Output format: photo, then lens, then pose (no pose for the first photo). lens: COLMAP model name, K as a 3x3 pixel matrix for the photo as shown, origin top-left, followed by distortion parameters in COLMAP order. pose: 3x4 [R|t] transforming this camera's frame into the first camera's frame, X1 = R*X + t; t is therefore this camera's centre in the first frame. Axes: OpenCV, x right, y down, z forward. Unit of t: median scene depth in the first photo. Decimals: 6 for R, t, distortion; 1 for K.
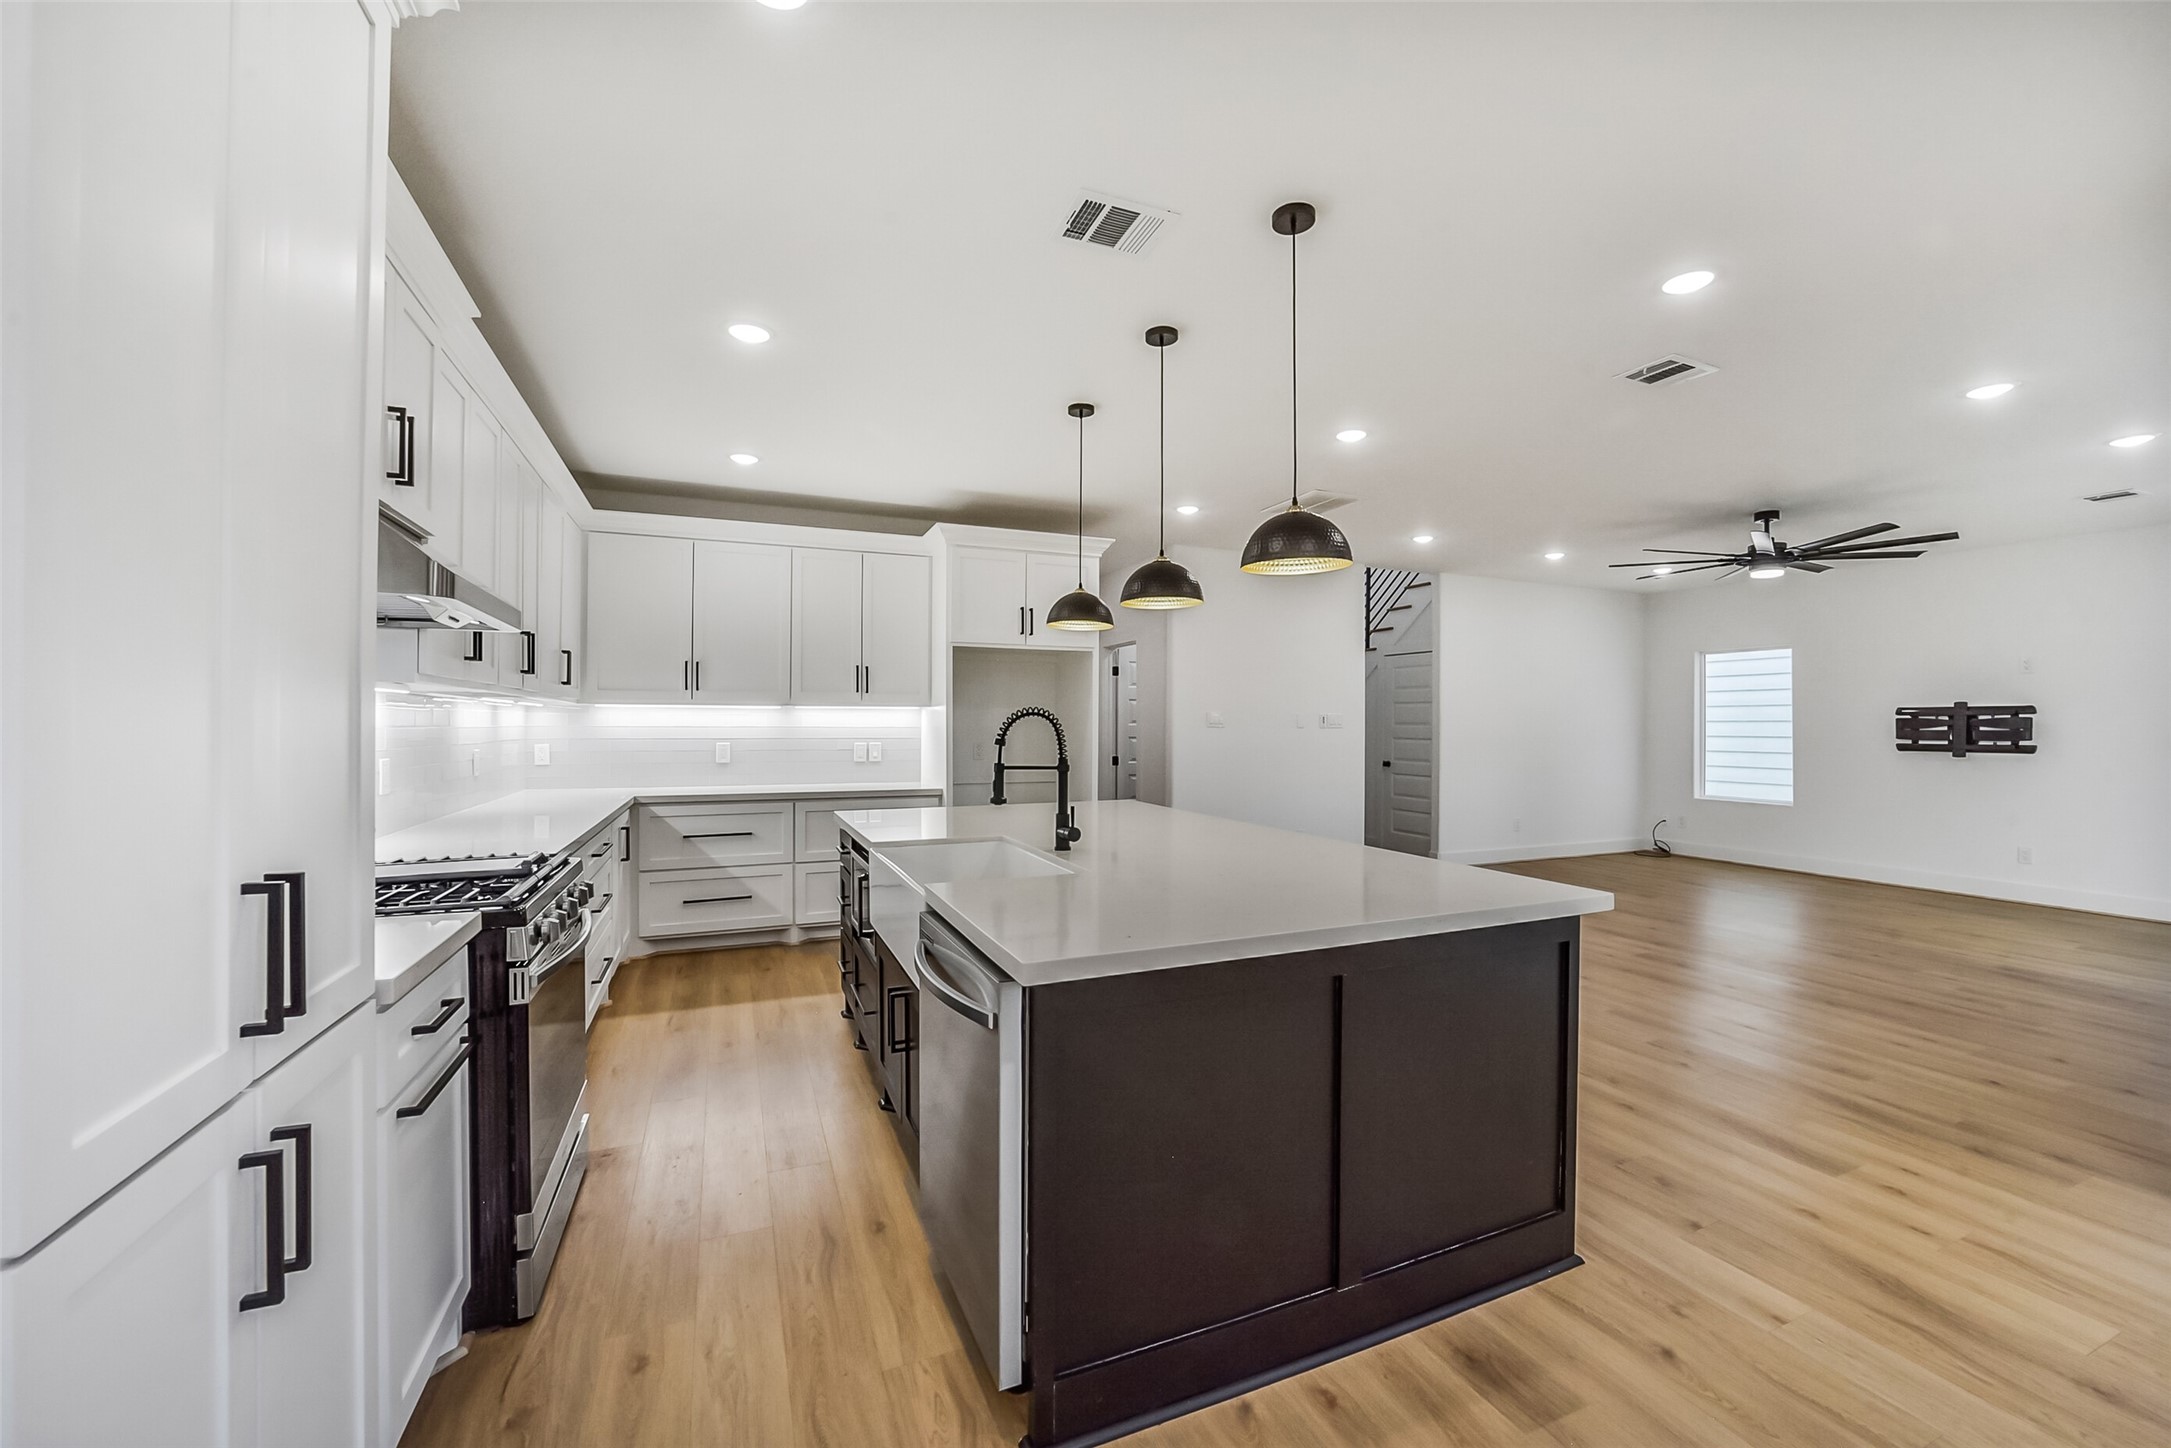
lens RADIAL K [[856.4, 0, 1094.0], [0, 856.4, 721.1], [0, 0, 1]] dist [-0.038769, 0.008615]
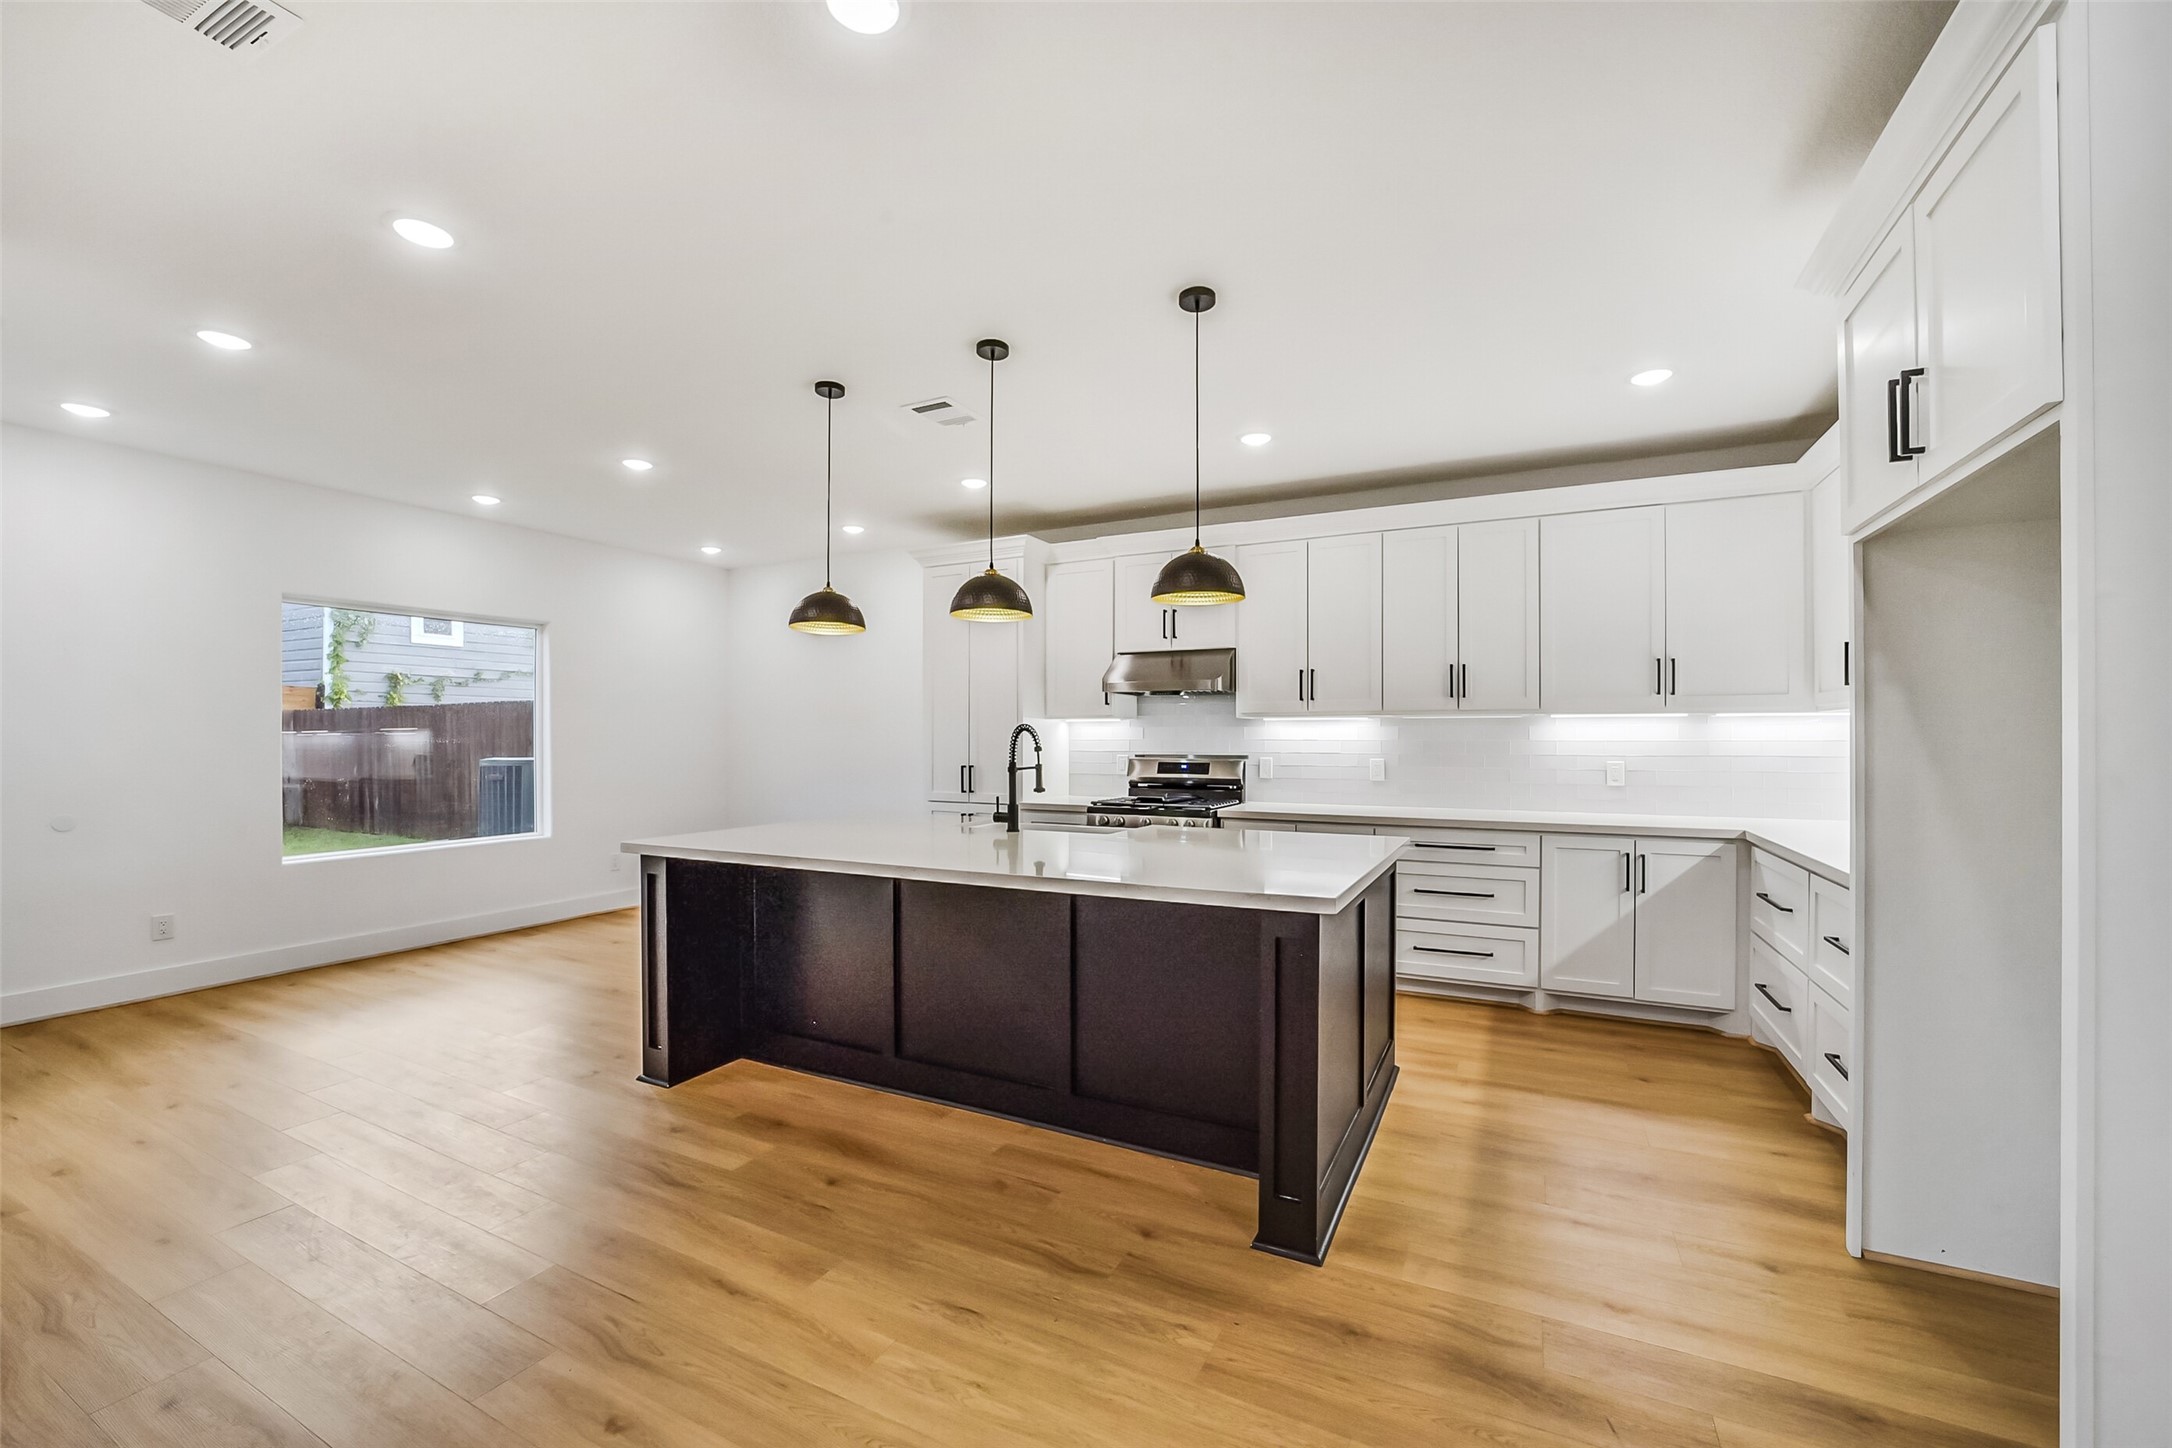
lens RADIAL K [[867.2, 0, 1093.9], [0, 867.2, 736.9], [0, 0, 1]] dist [-0.037730, 0.009017]
pose [[-0.766851, -0.004675, -0.641808, 0.731476], [-0.000561, 0.999978, -0.006614, 0.013927], [0.641825, -0.004712, -0.766837, 2.121473]]
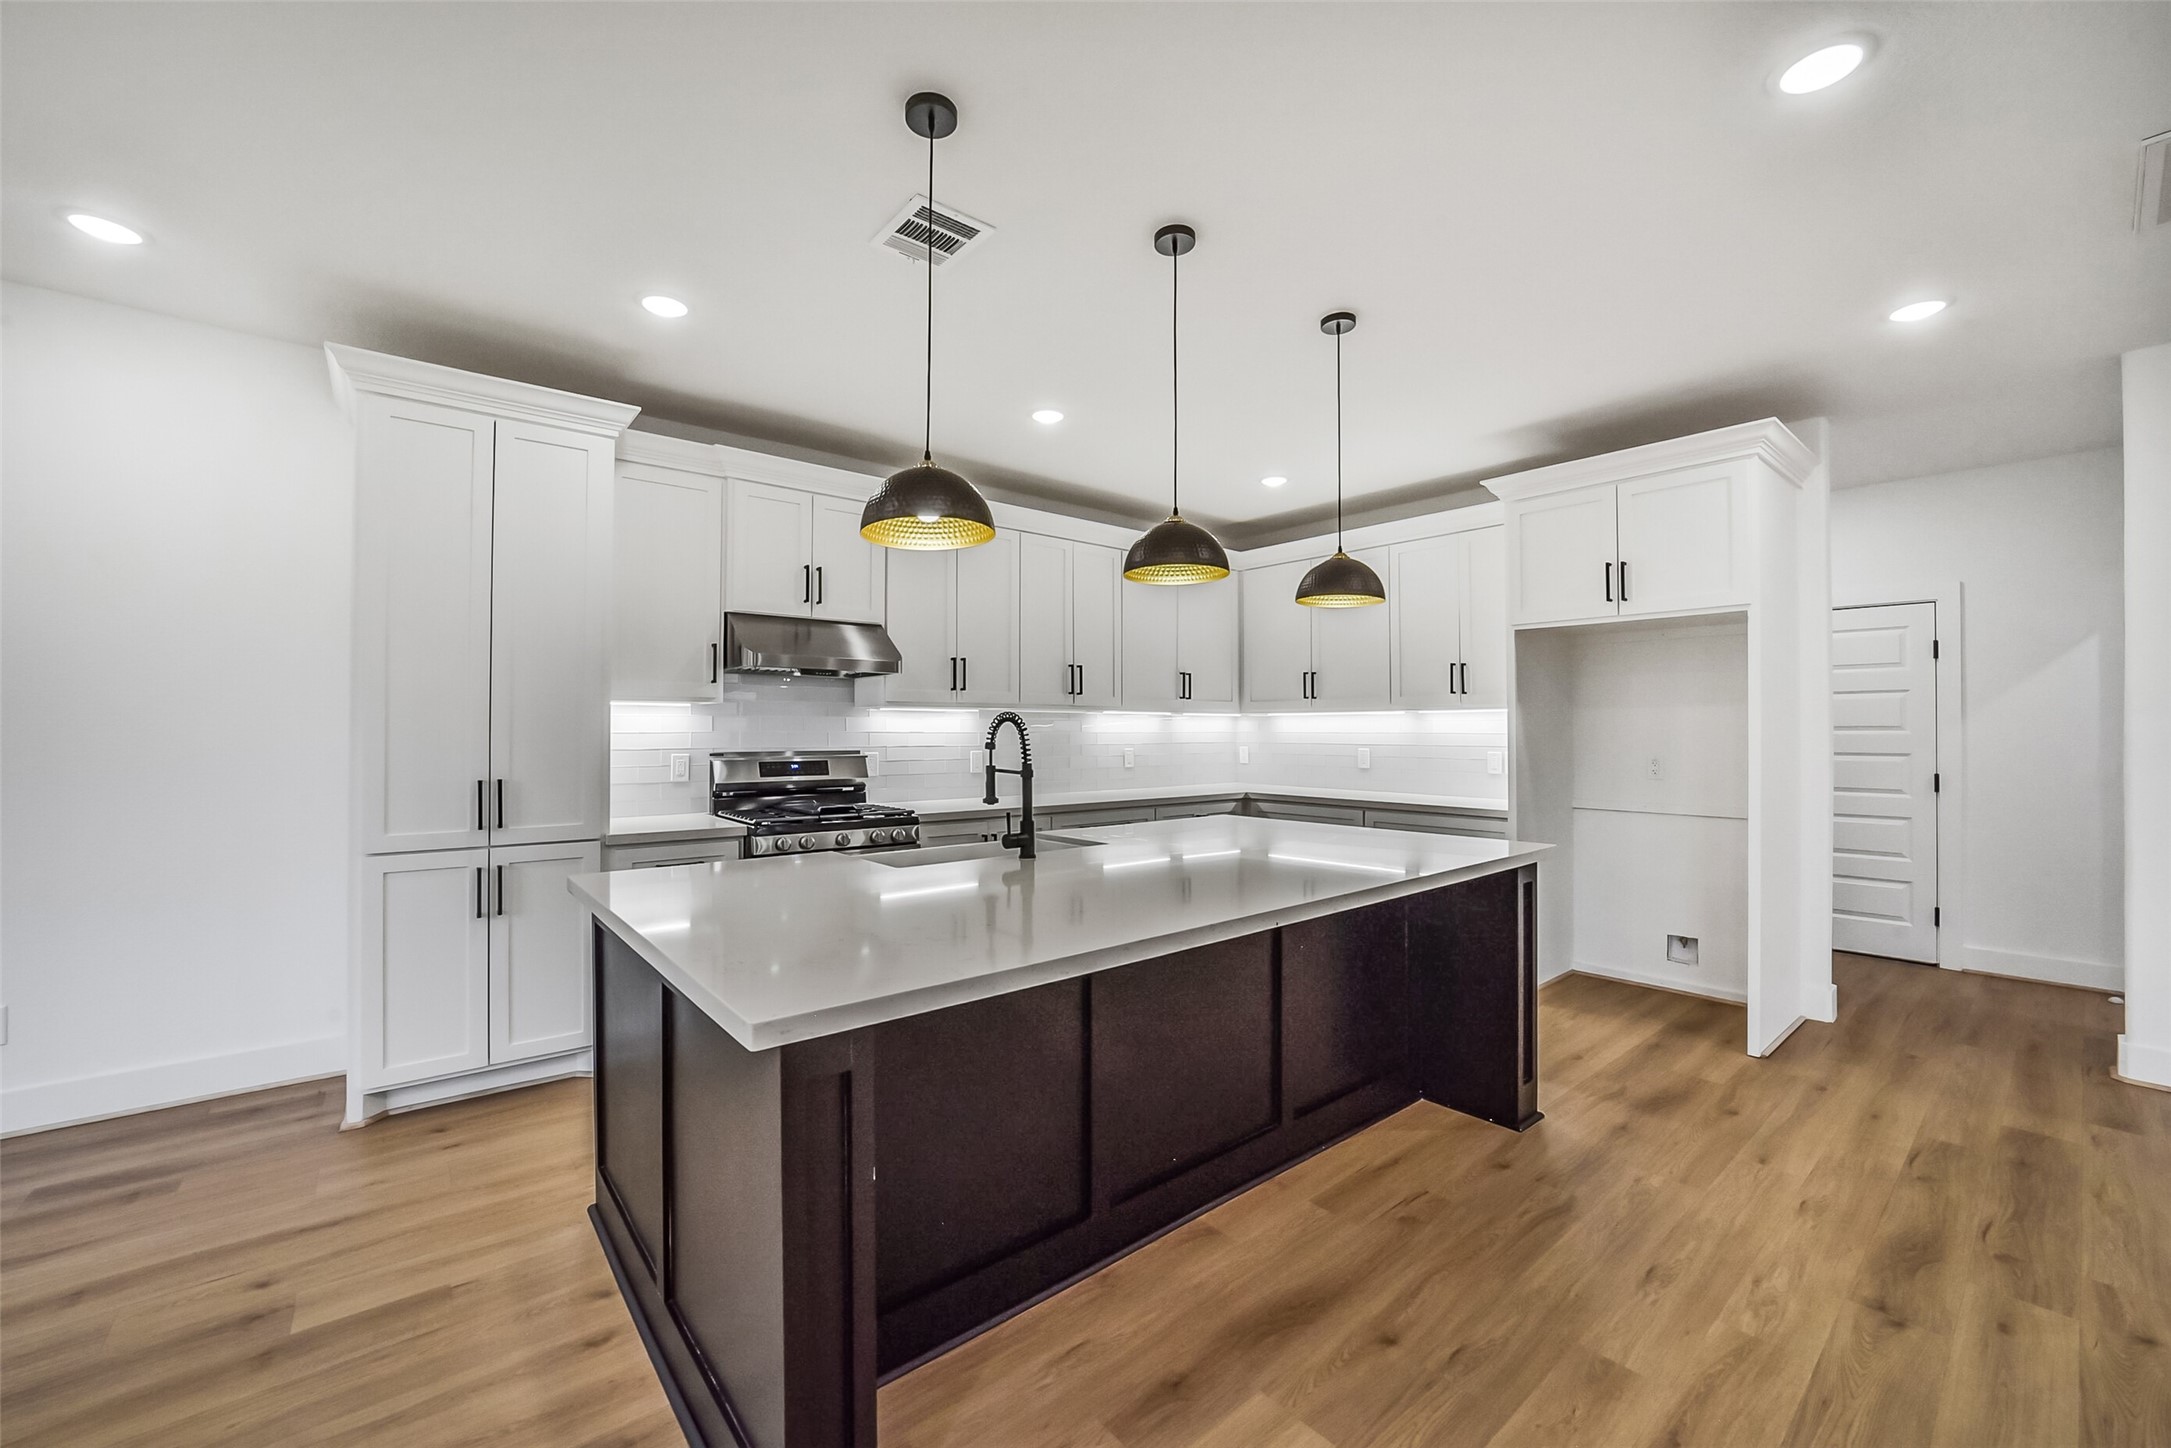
lens RADIAL K [[856.4, 0, 1094.0], [0, 856.4, 721.1], [0, 0, 1]] dist [-0.038769, 0.008615]
pose [[0.287403, -0.012427, -0.957729, 0.927067], [0.002872, 0.999923, -0.012112, 0.007383], [0.957805, 0.000730, 0.287416, 0.797522]]
